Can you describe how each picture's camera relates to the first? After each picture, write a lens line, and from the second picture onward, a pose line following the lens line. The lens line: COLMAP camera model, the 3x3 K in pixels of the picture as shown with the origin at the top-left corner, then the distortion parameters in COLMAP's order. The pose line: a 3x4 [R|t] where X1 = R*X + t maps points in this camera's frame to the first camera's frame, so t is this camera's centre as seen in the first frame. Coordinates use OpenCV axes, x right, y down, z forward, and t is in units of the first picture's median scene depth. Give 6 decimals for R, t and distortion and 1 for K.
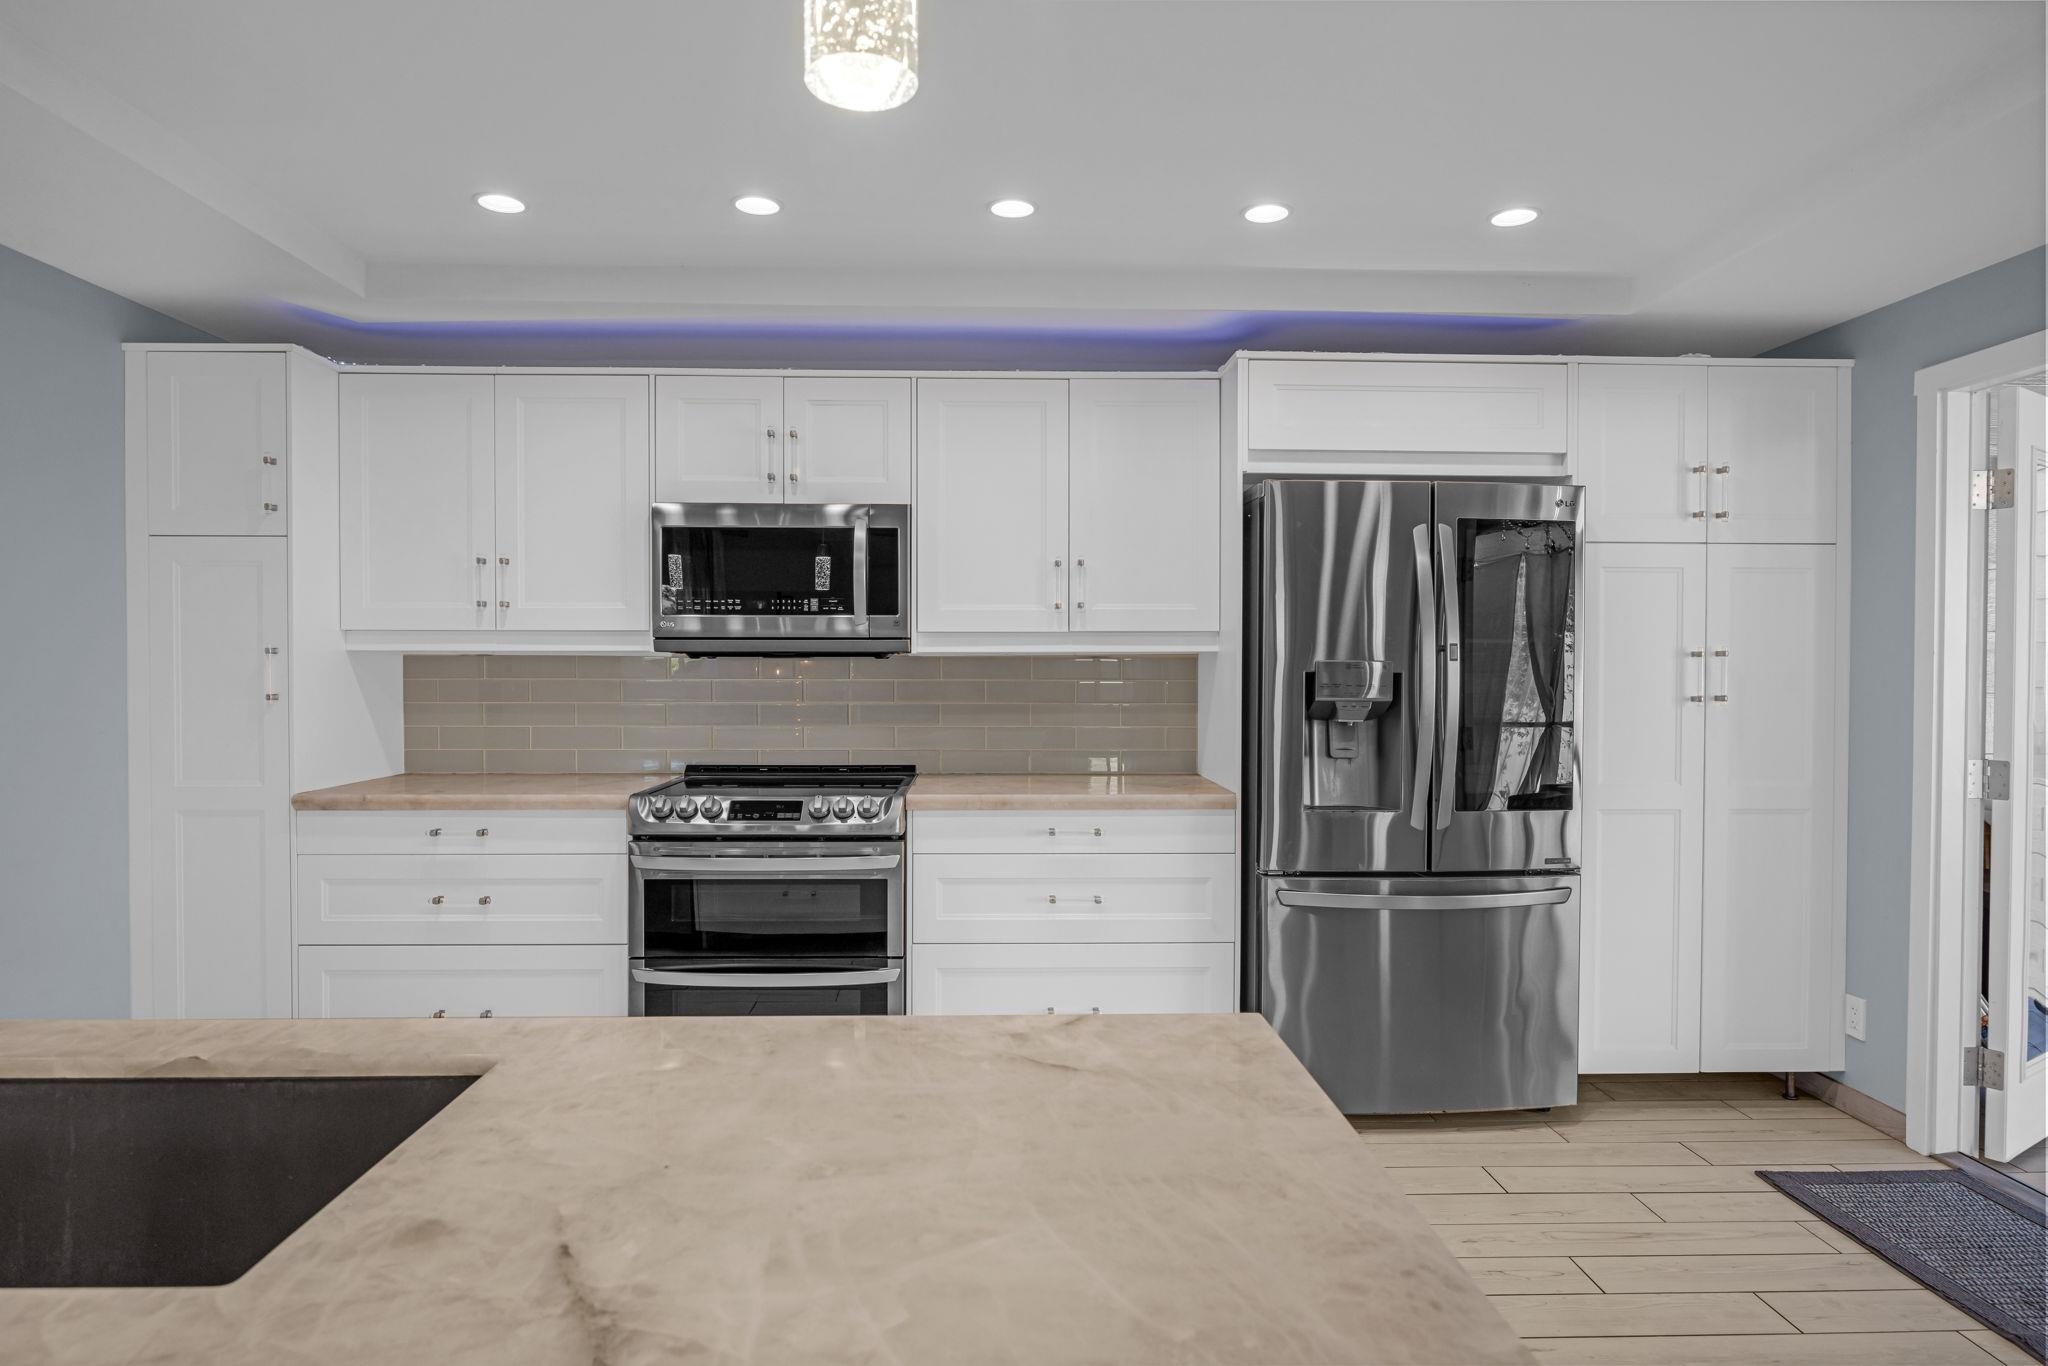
lens RADIAL K [[1276.1, 0, 1107.4], [0, 1276.1, 681.4], [0, 0, 1]] dist [-0.003805, -0.002510]
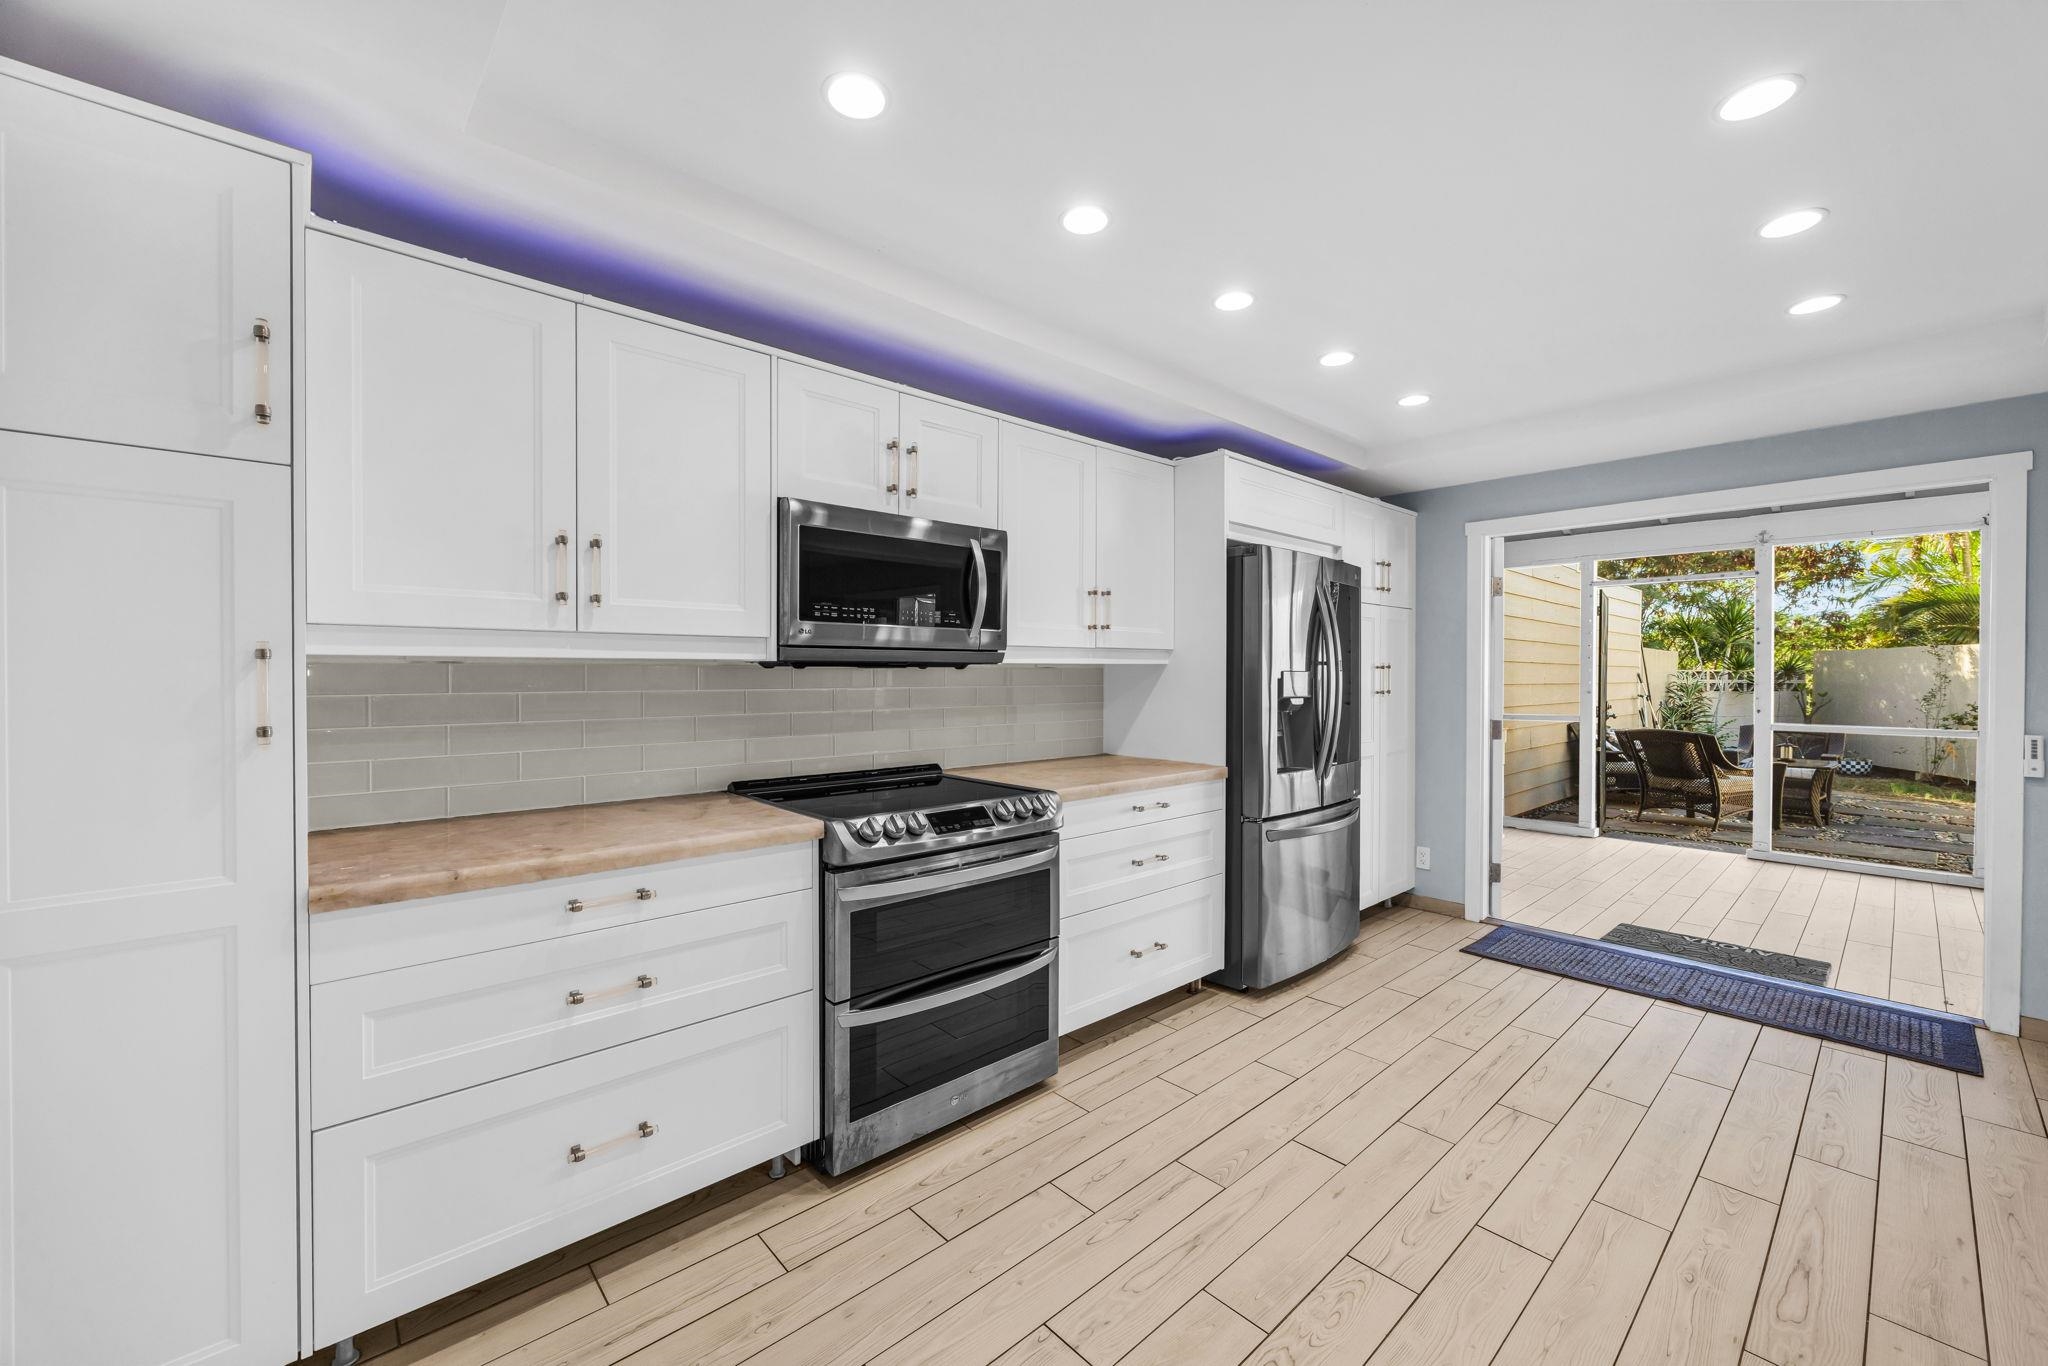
lens RADIAL K [[788.7, 0, 1010.8], [0, 788.7, 677.7], [0, 0, 1]] dist [-0.004151, 0.001017]
pose [[0.758385, -0.005766, 0.651781, -0.626807], [0.007113, 0.999975, 0.000569, -0.010812], [-0.651768, 0.004204, 0.758407, 0.490921]]
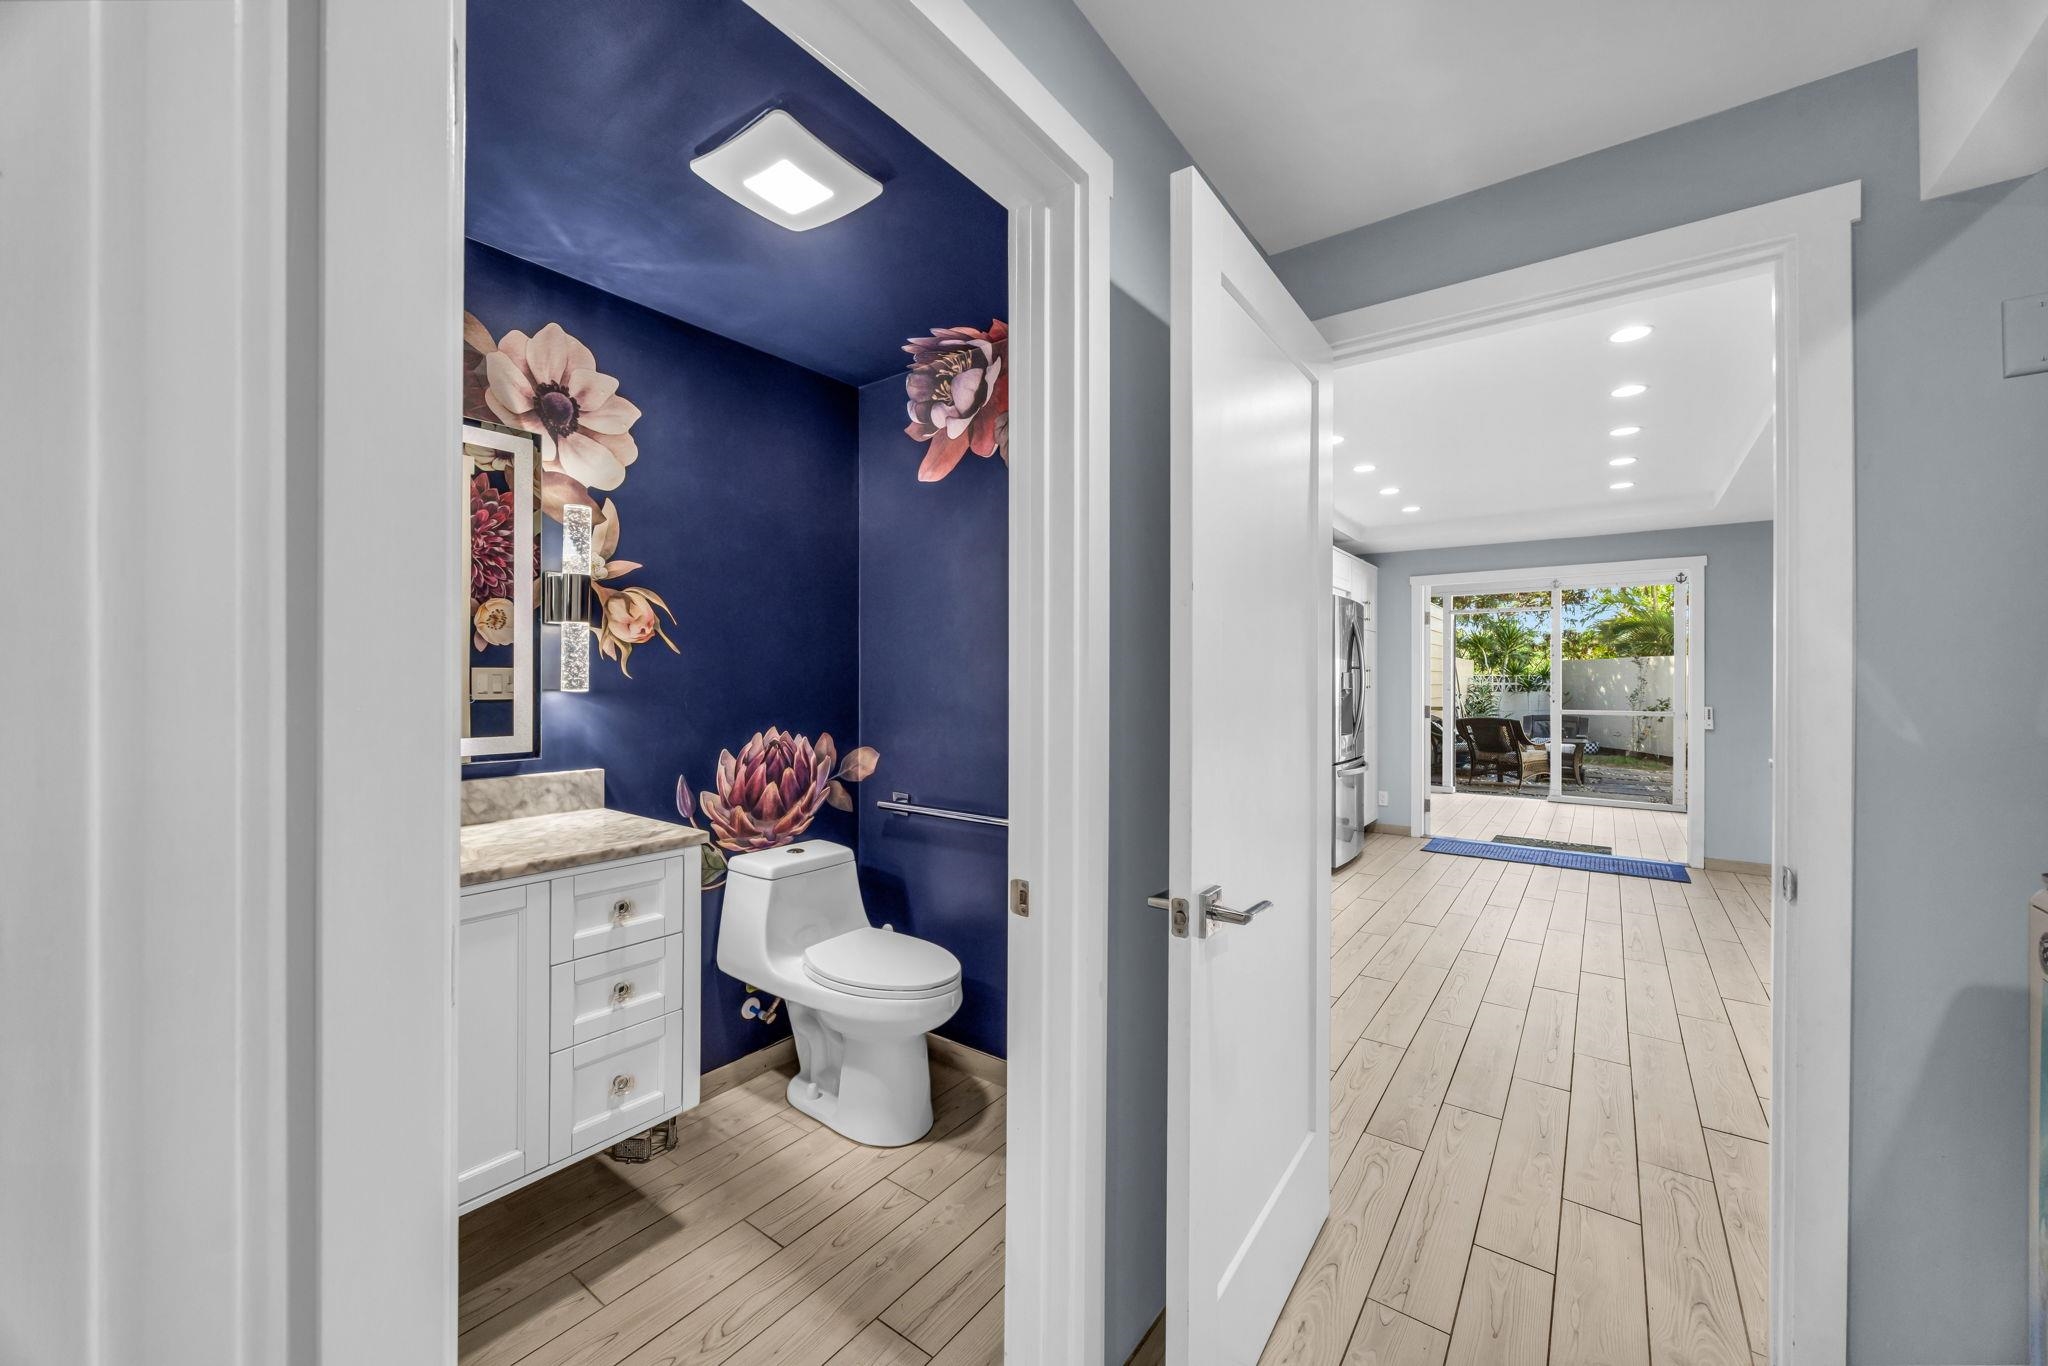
lens RADIAL K [[788.7, 0, 1026.0], [0, 788.7, 678.7], [0, 0, 1]] dist [-0.004151, 0.001017]
pose [[0.601263, -0.002762, 0.799046, -1.209852], [0.008662, 0.999958, -0.003062, -0.008172], [-0.799004, 0.008763, 0.601262, 0.548410]]
